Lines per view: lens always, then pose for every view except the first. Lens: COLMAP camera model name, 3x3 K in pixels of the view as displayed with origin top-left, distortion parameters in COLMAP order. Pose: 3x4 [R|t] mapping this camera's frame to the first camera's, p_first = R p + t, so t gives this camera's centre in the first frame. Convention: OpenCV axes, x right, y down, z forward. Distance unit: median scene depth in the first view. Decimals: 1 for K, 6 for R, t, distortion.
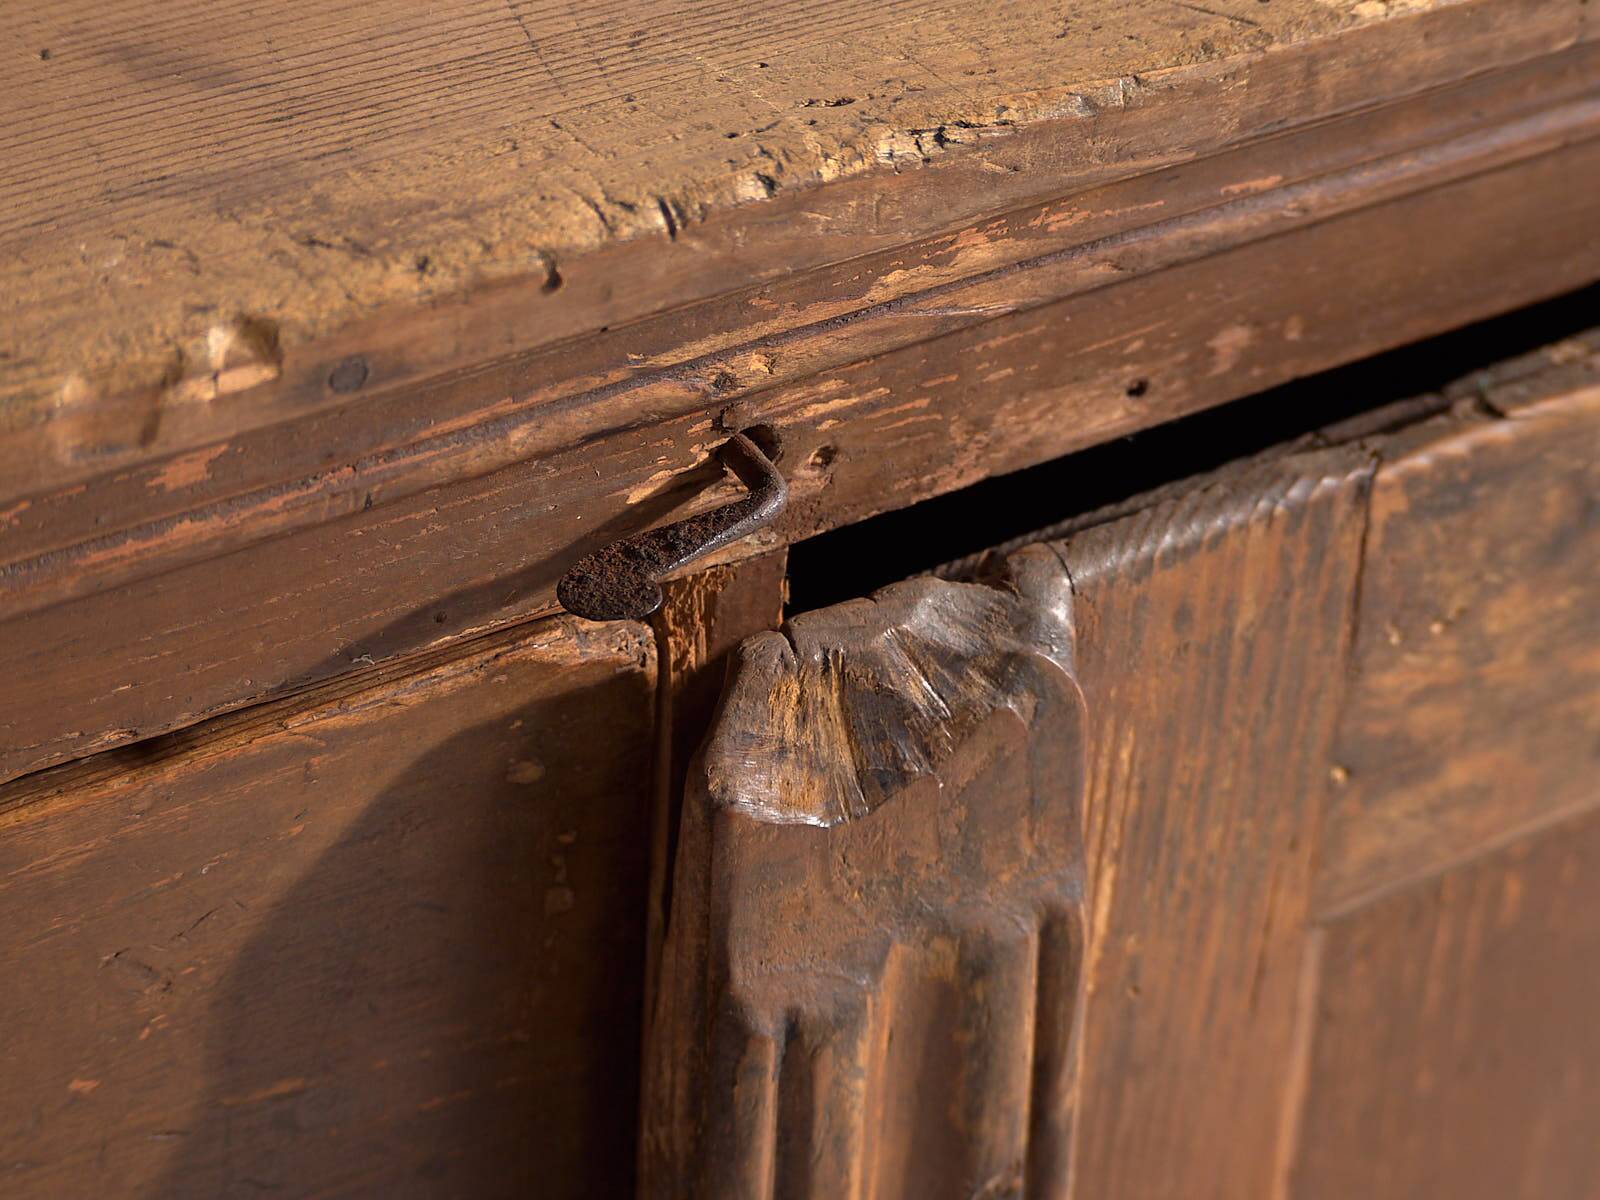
lens RADIAL K [[4837.5, 0, 800.0], [0, 4837.5, 600.0], [0, 0, 1]] dist [-0.126515, 1.262959]
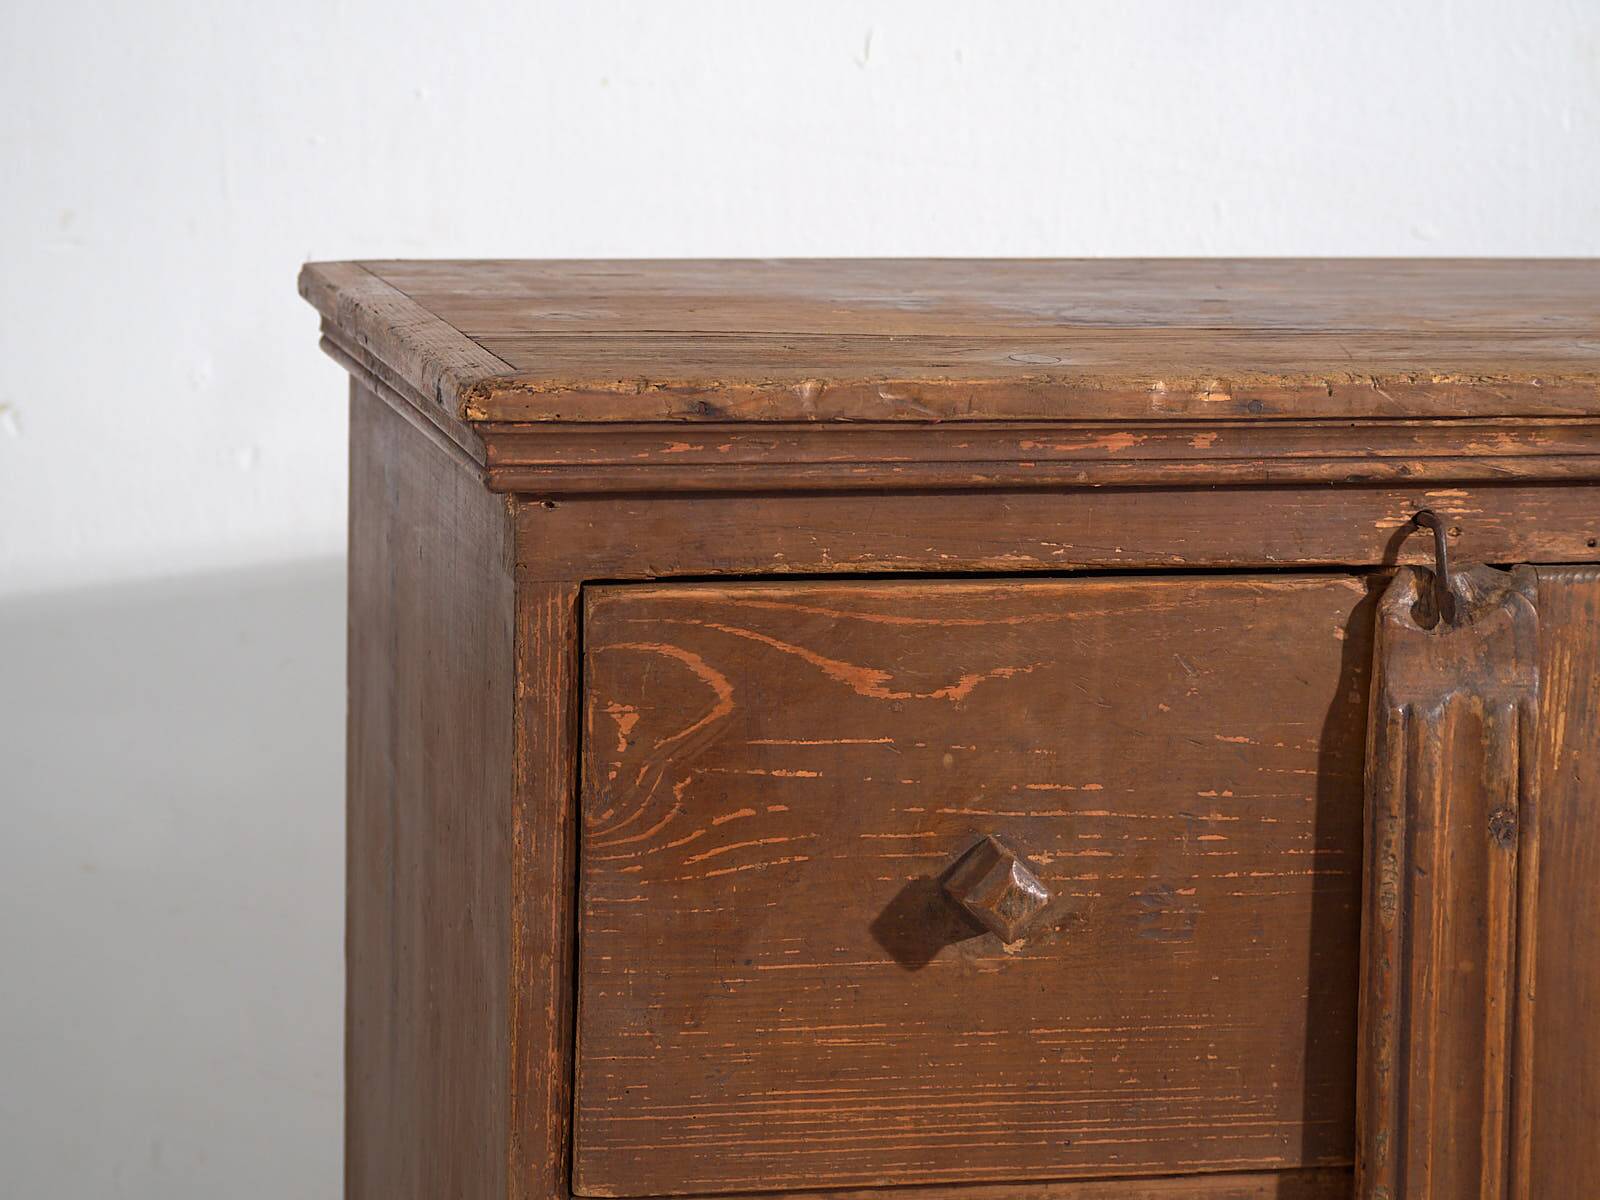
lens RADIAL K [[4837.5, 0, 800.0], [0, 4837.5, 600.0], [0, 0, 1]] dist [-0.126515, 1.262959]
pose [[0.923885, 0.025457, -0.381822, 0.712757], [-0.186478, 0.901246, -0.391128, 1.153789], [0.334159, 0.432559, 0.837395, -1.409264]]
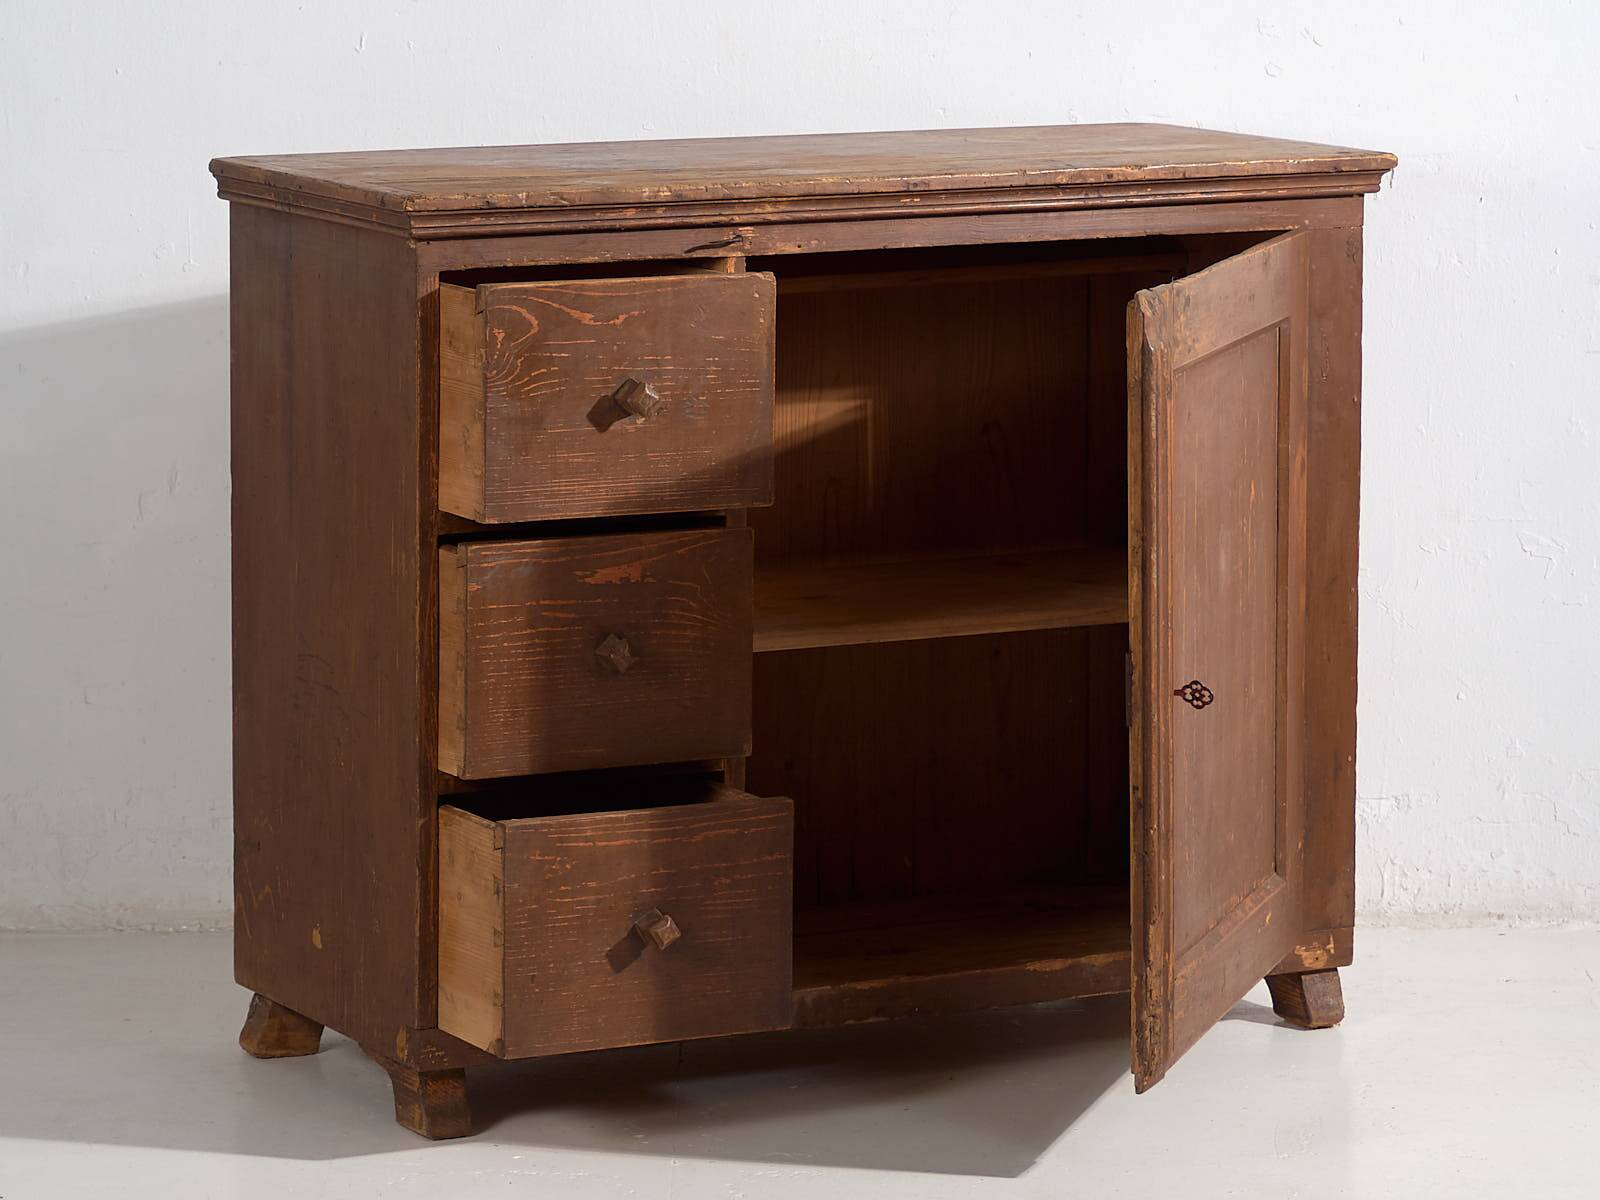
lens RADIAL K [[5712.5, 0, 509.8], [0, 5712.5, 598.1], [0, 0, 1]] dist [0.054213, 1.011691]
pose [[0.984954, -0.016739, -0.172007, 1.102201], [-0.054960, 0.913287, -0.403591, 3.884693], [0.163847, 0.406972, 0.898626, -6.439109]]
